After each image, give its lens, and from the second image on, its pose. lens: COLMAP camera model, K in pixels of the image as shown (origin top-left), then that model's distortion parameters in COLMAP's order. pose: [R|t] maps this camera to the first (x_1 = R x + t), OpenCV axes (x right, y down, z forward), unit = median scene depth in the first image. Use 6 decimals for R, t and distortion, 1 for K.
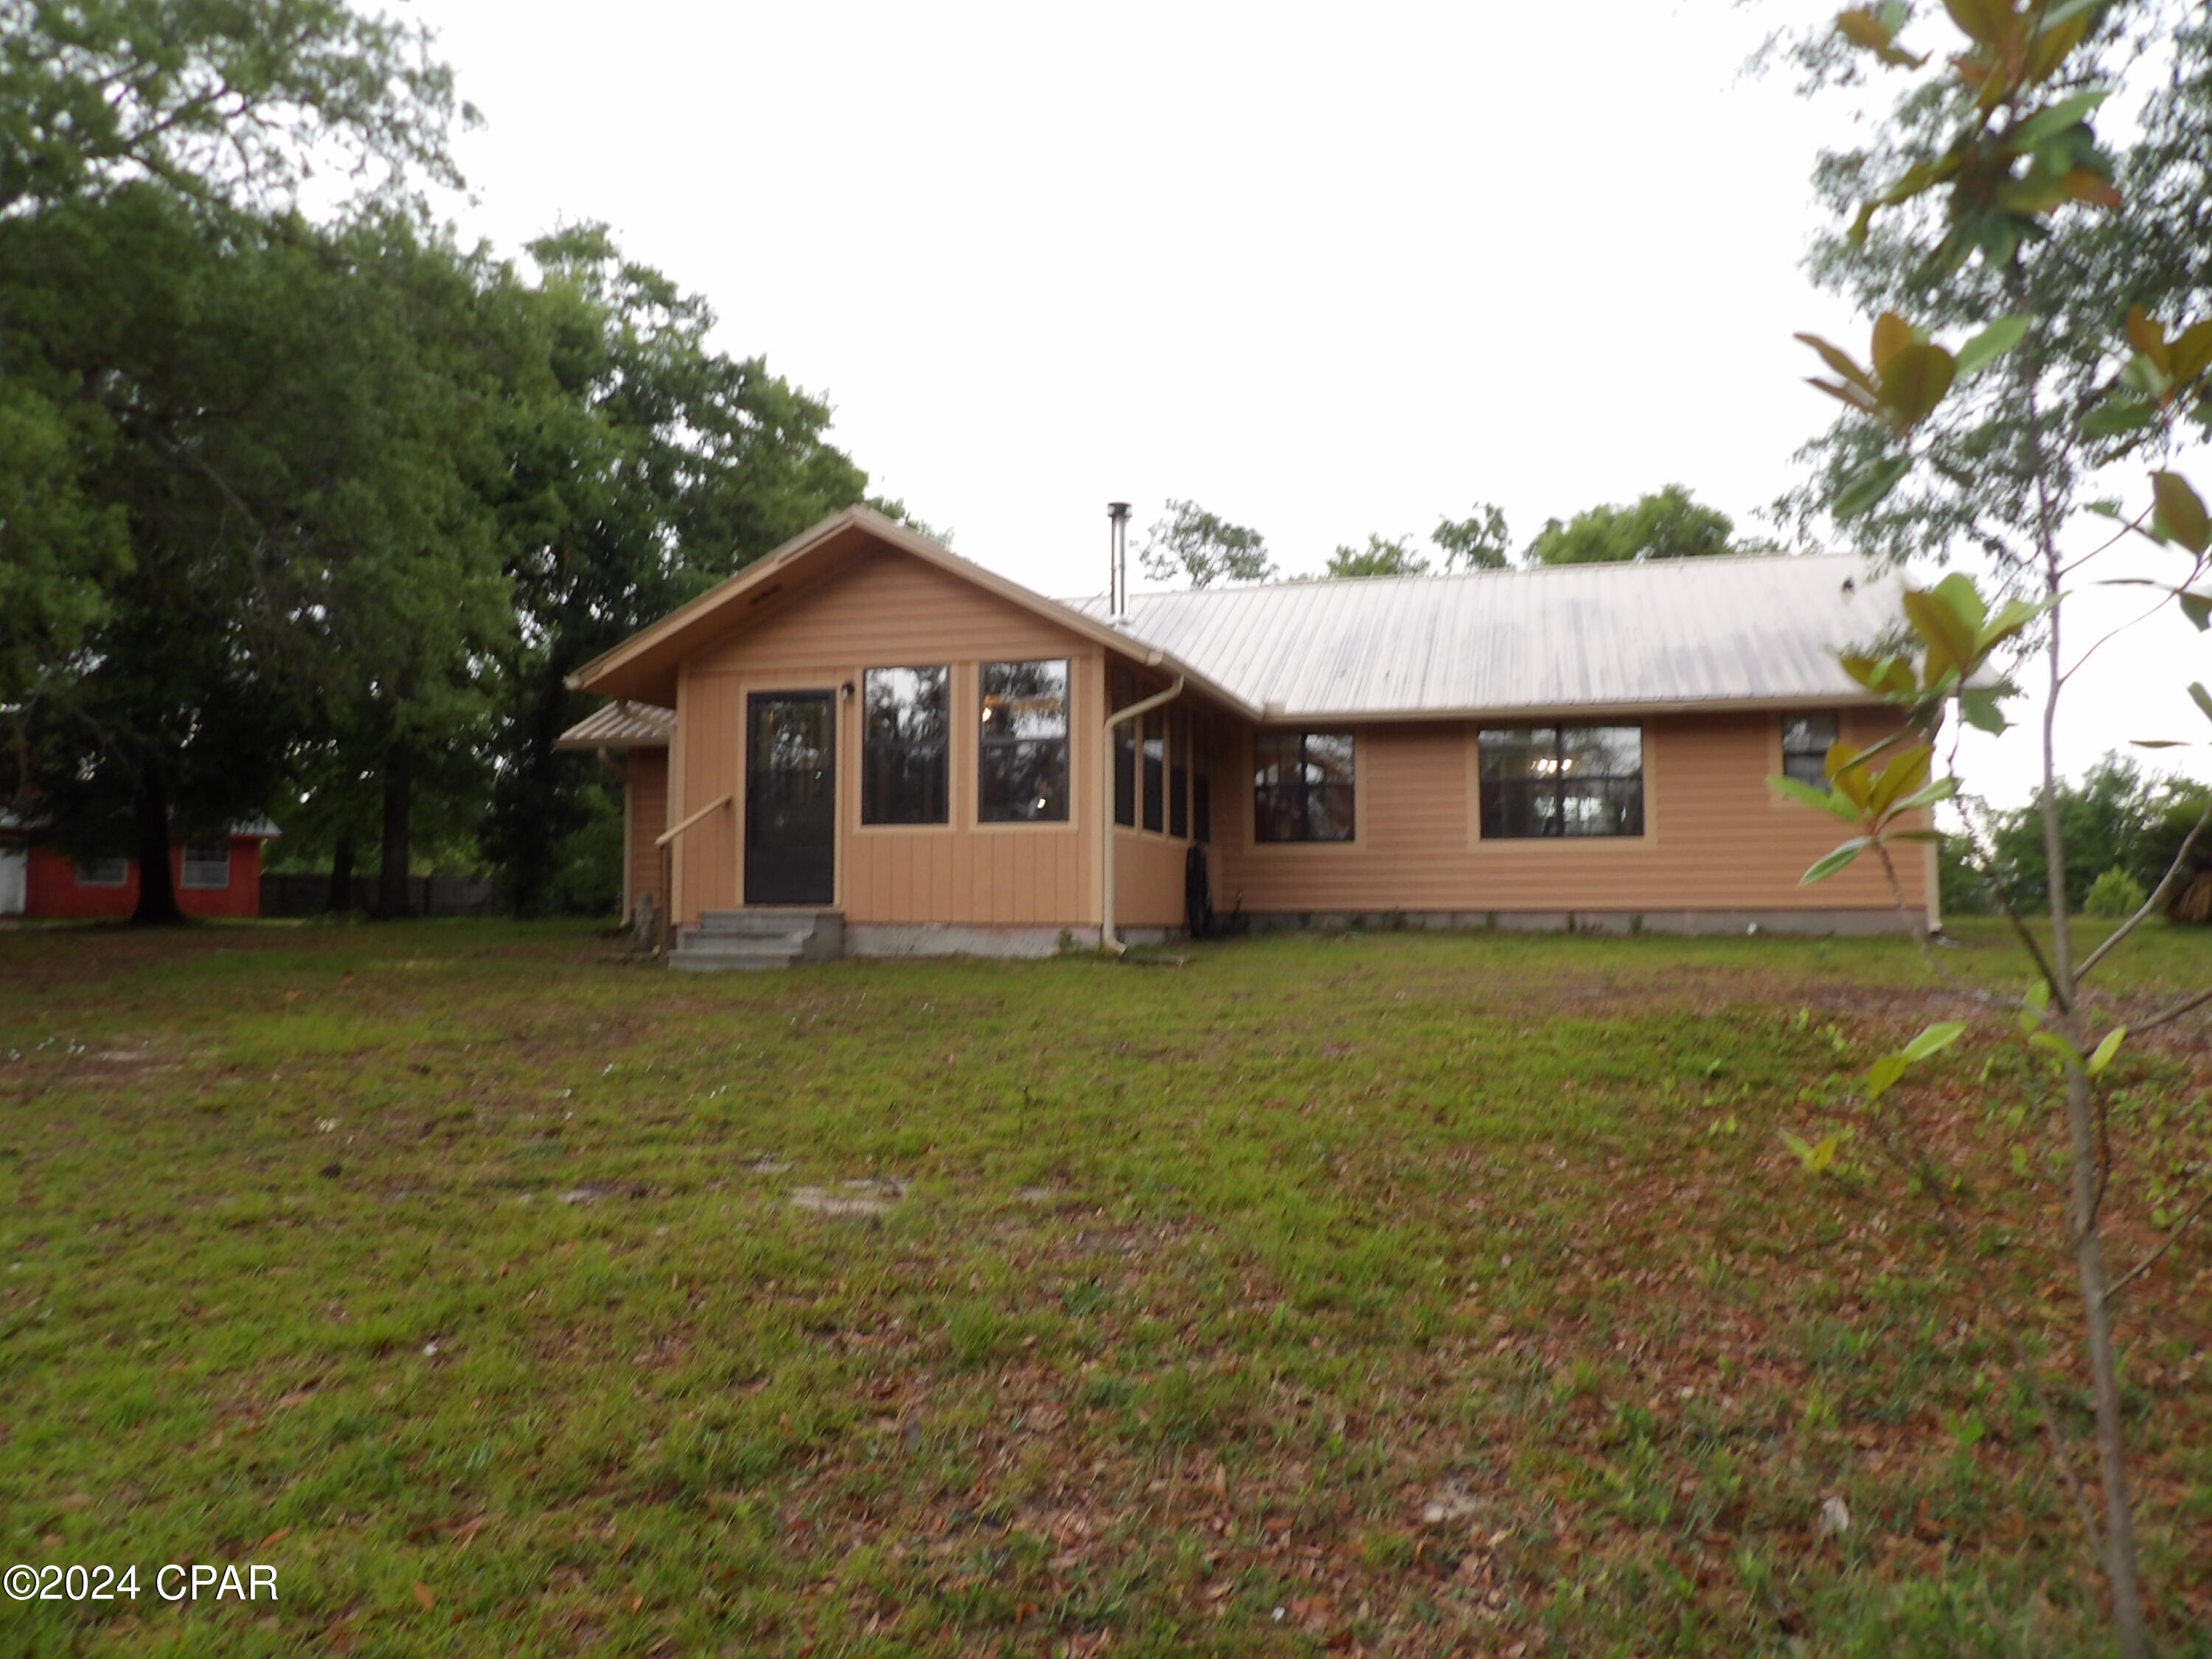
lens RADIAL K [[1577.3, 0, 1099.9], [0, 1577.3, 812.7], [0, 0, 1]] dist [-0.030534, 0.043985]
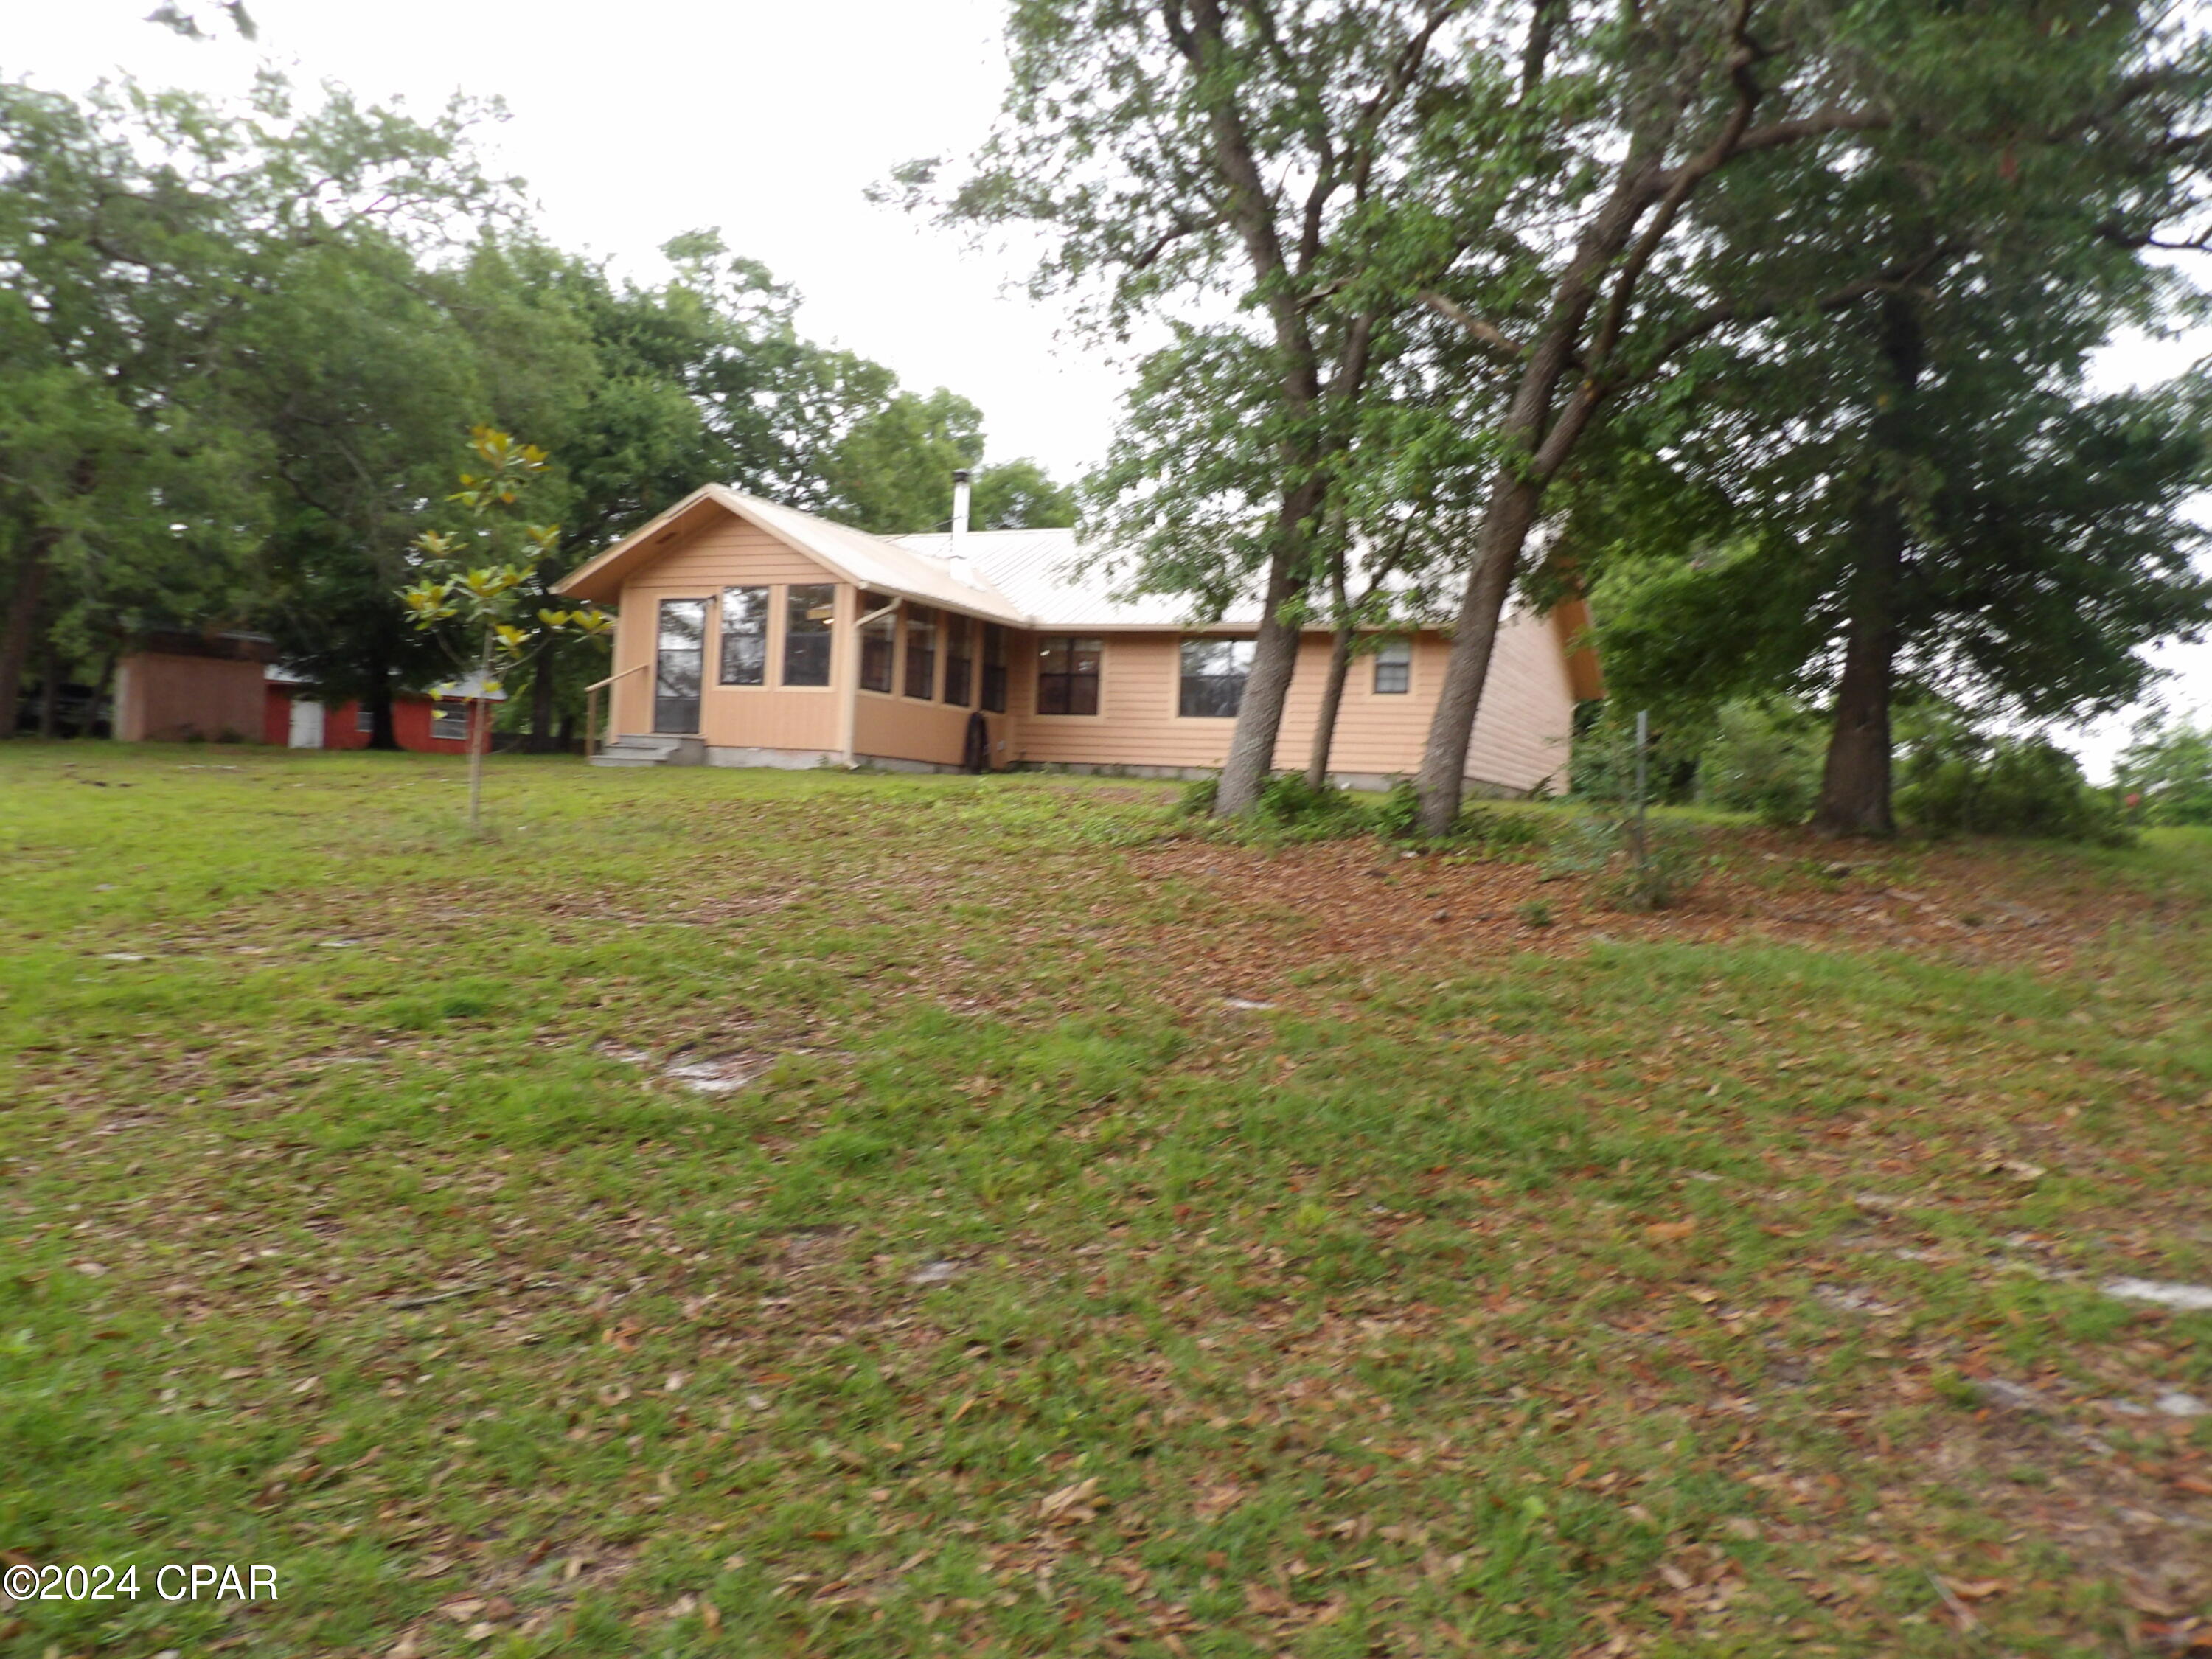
lens RADIAL K [[1577.3, 0, 1099.9], [0, 1577.3, 812.7], [0, 0, 1]] dist [-0.030534, 0.043985]
pose [[0.985579, 0.047660, -0.162366, 0.400513], [-0.038295, 0.997444, 0.060330, 0.020532], [0.164826, -0.053243, 0.984885, -0.420064]]
